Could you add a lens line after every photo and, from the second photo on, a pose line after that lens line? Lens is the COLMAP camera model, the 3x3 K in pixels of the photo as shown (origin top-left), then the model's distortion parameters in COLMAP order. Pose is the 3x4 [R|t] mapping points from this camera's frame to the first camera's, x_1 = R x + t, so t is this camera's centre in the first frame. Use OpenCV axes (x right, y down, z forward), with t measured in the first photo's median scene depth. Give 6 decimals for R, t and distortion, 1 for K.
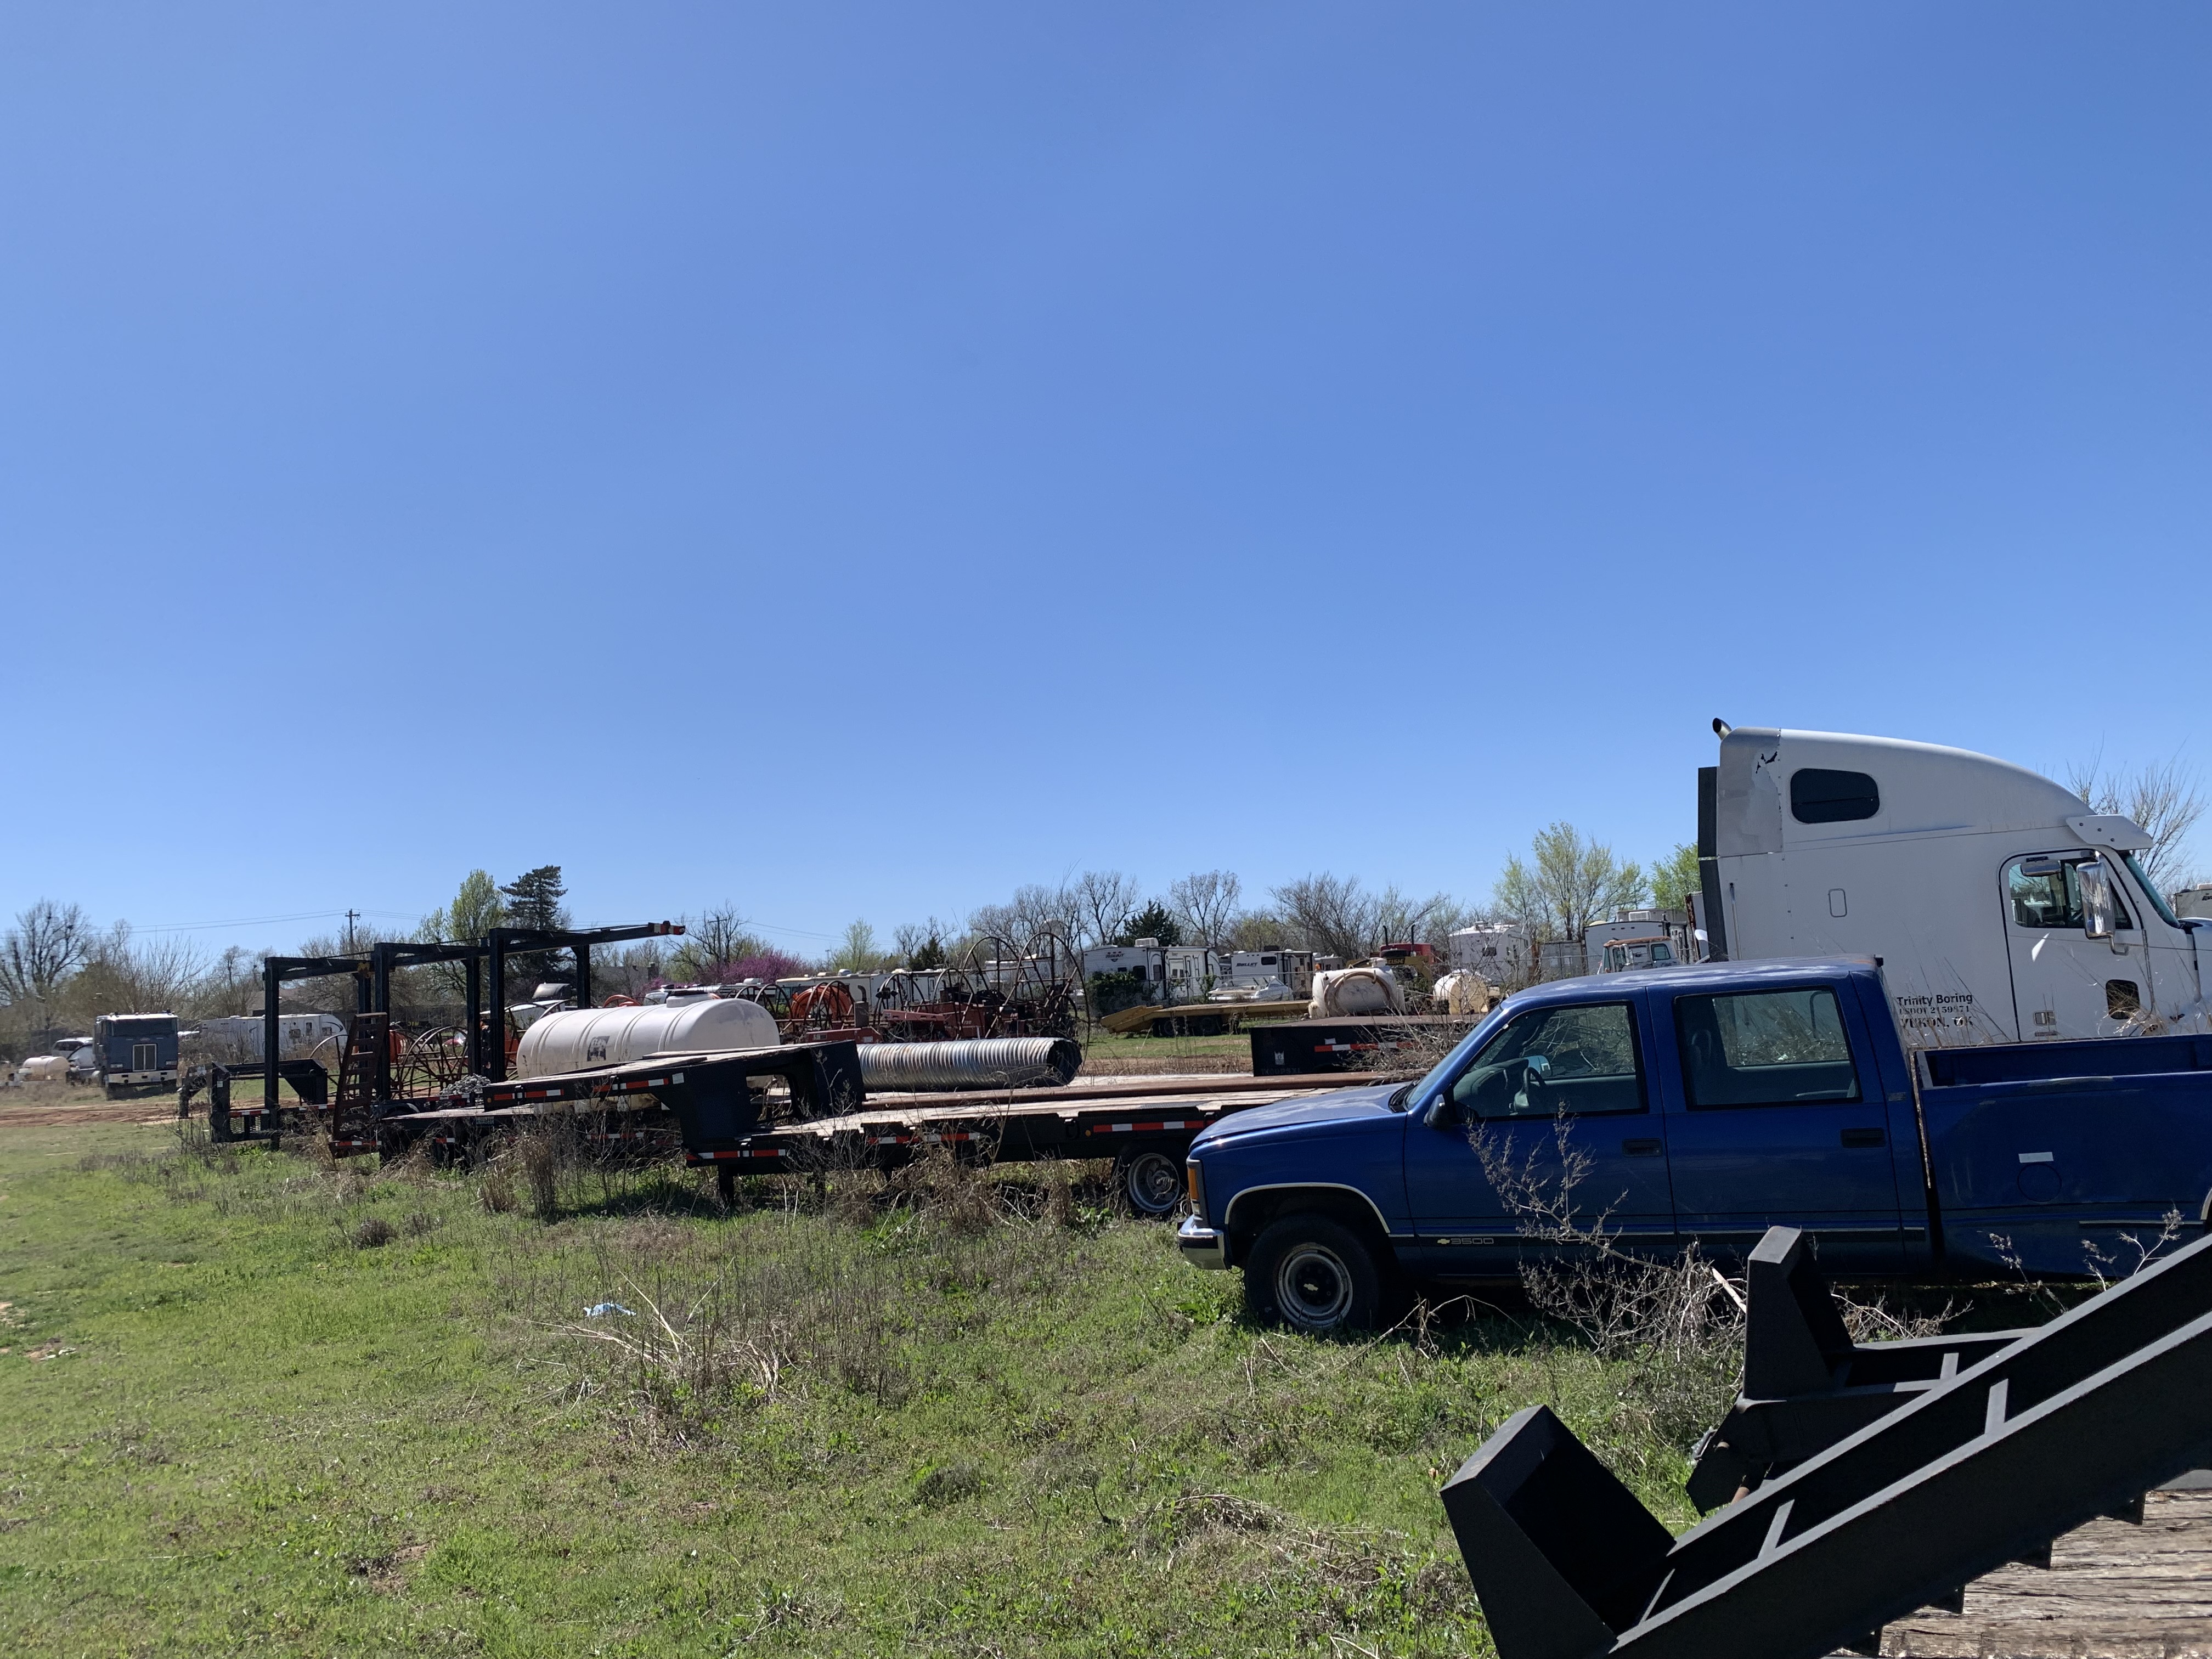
lens RADIAL K [[1708.0, 0, 1106.0], [0, 1708.0, 829.5], [0, 0, 1]] dist [0.030023, 0.000798]
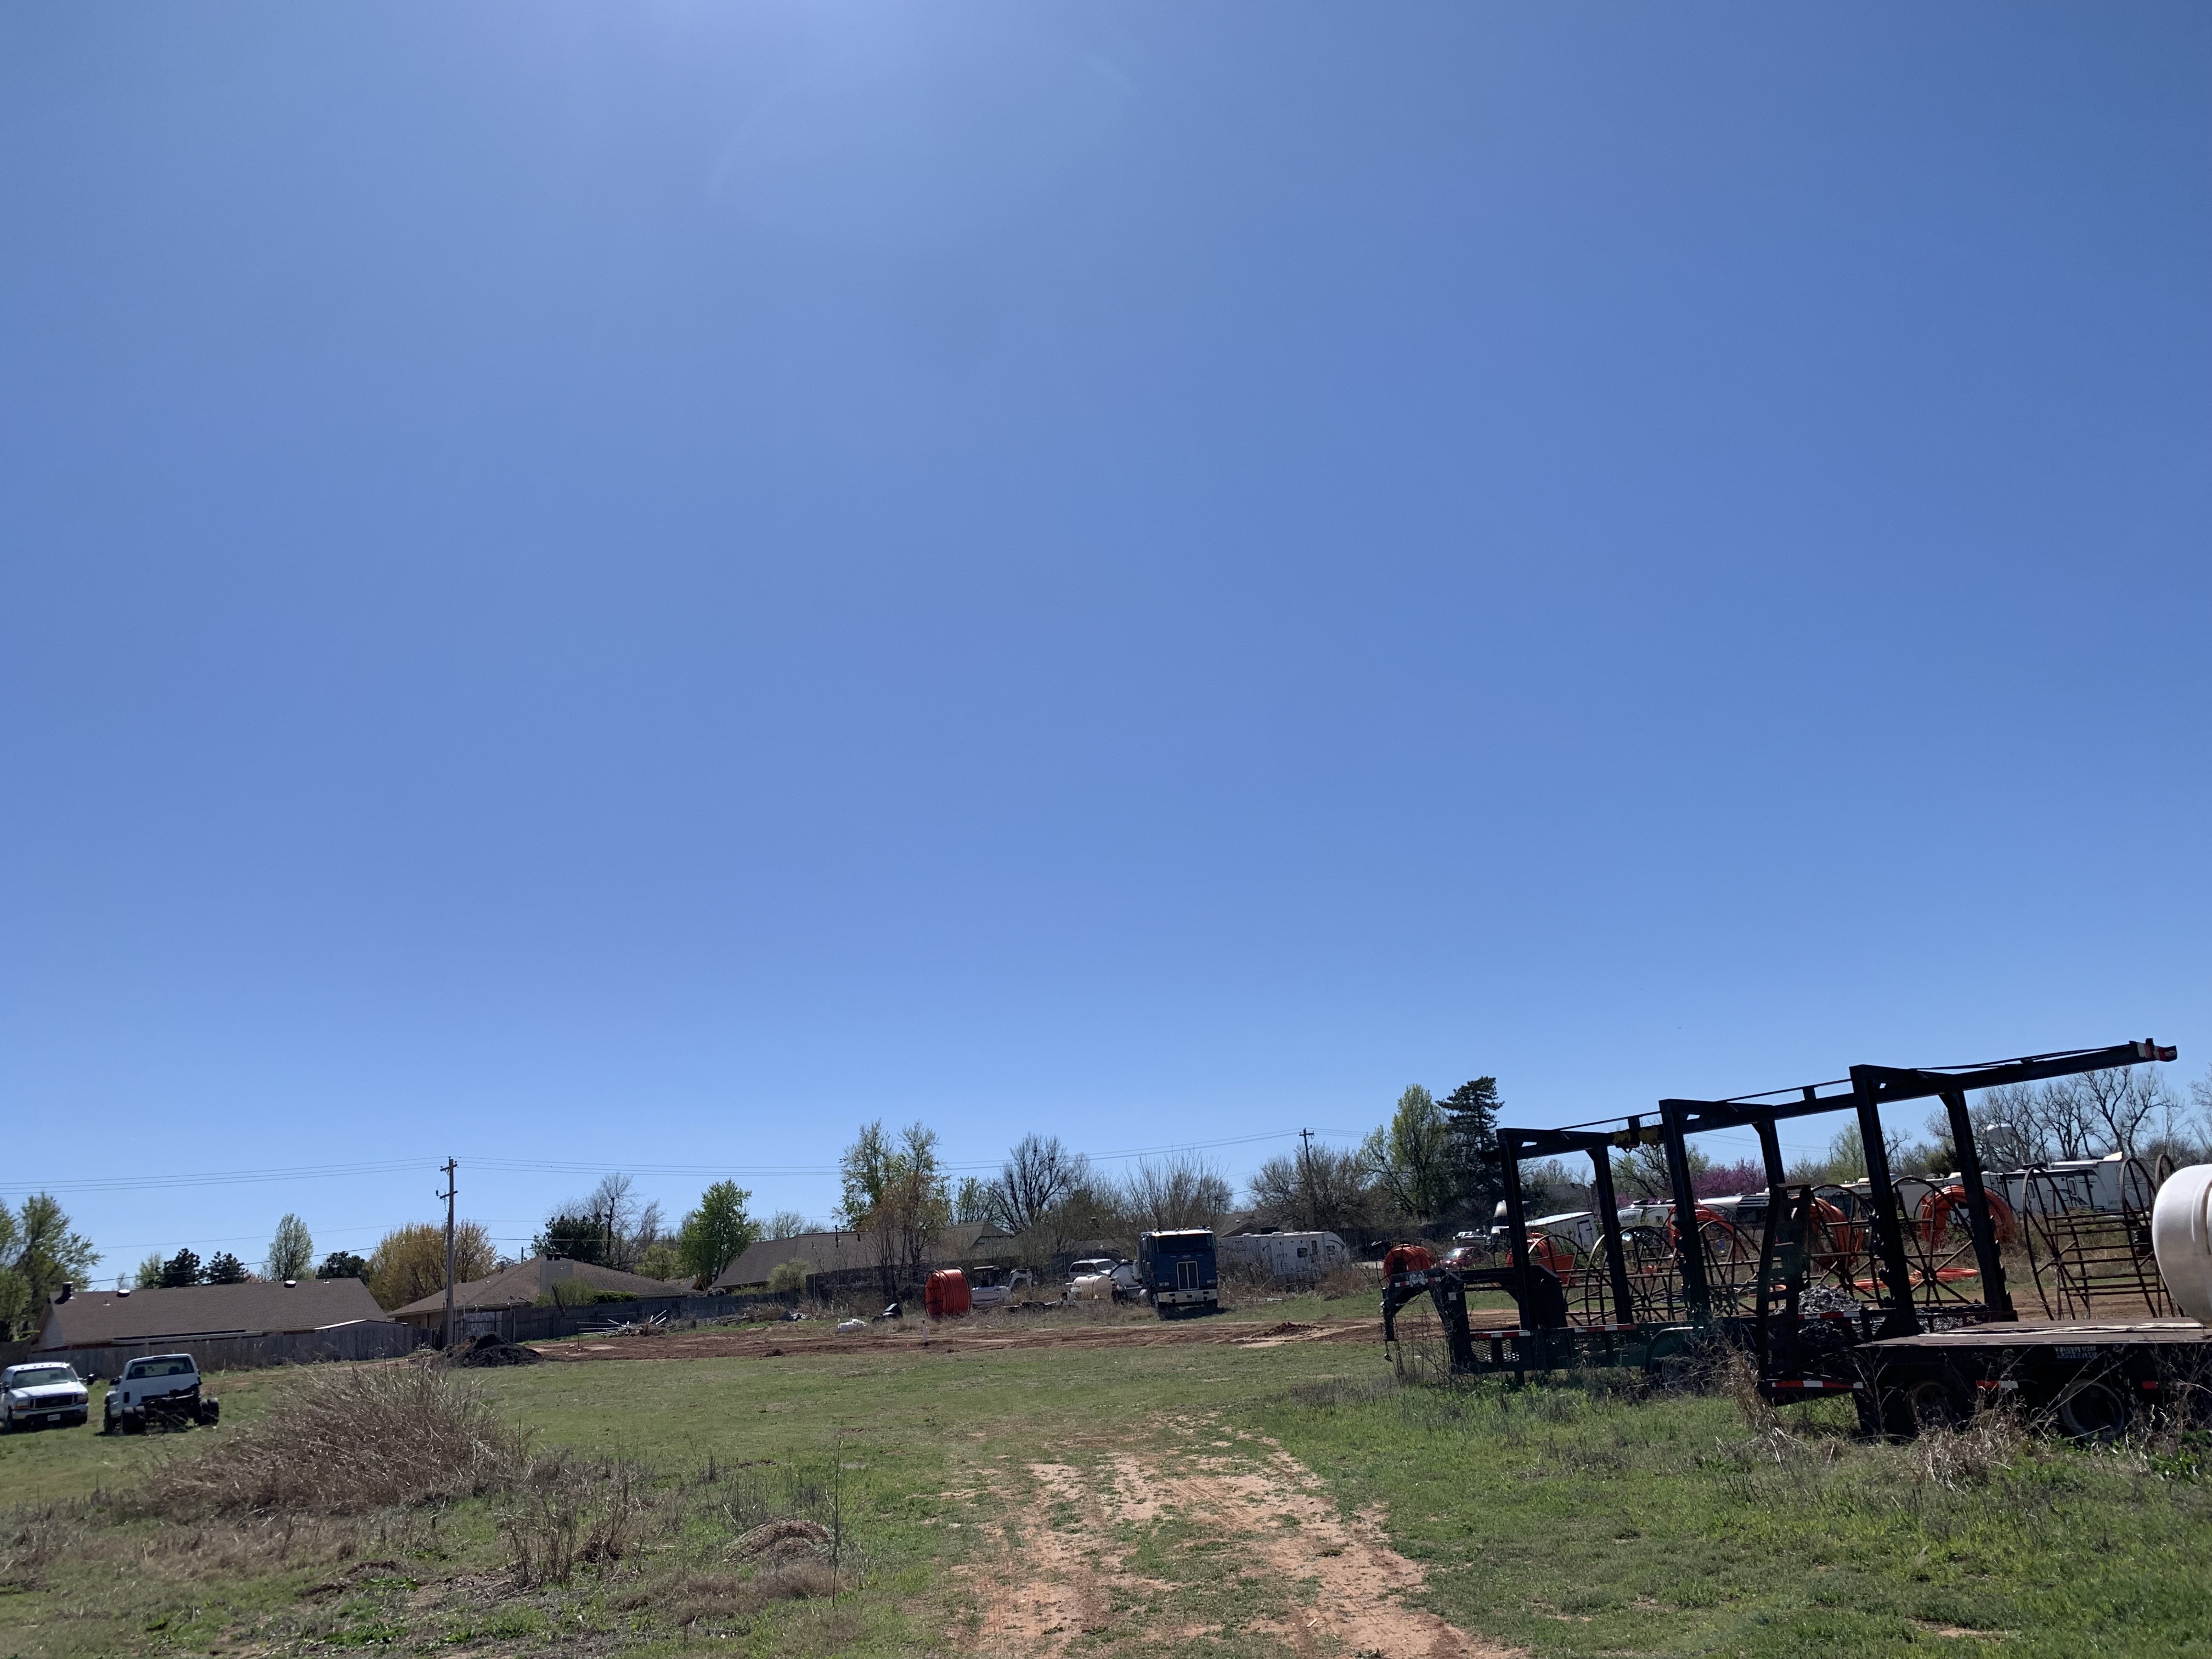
lens RADIAL K [[1726.8, 0, 1071.4], [0, 1726.8, 830.2], [0, 0, 1]] dist [0.011458, 0.001771]
pose [[0.869894, -0.125386, -0.477035, -0.106199], [0.064708, 0.987801, -0.141640, 0.015562], [0.488975, 0.092344, 0.867396, 0.085620]]
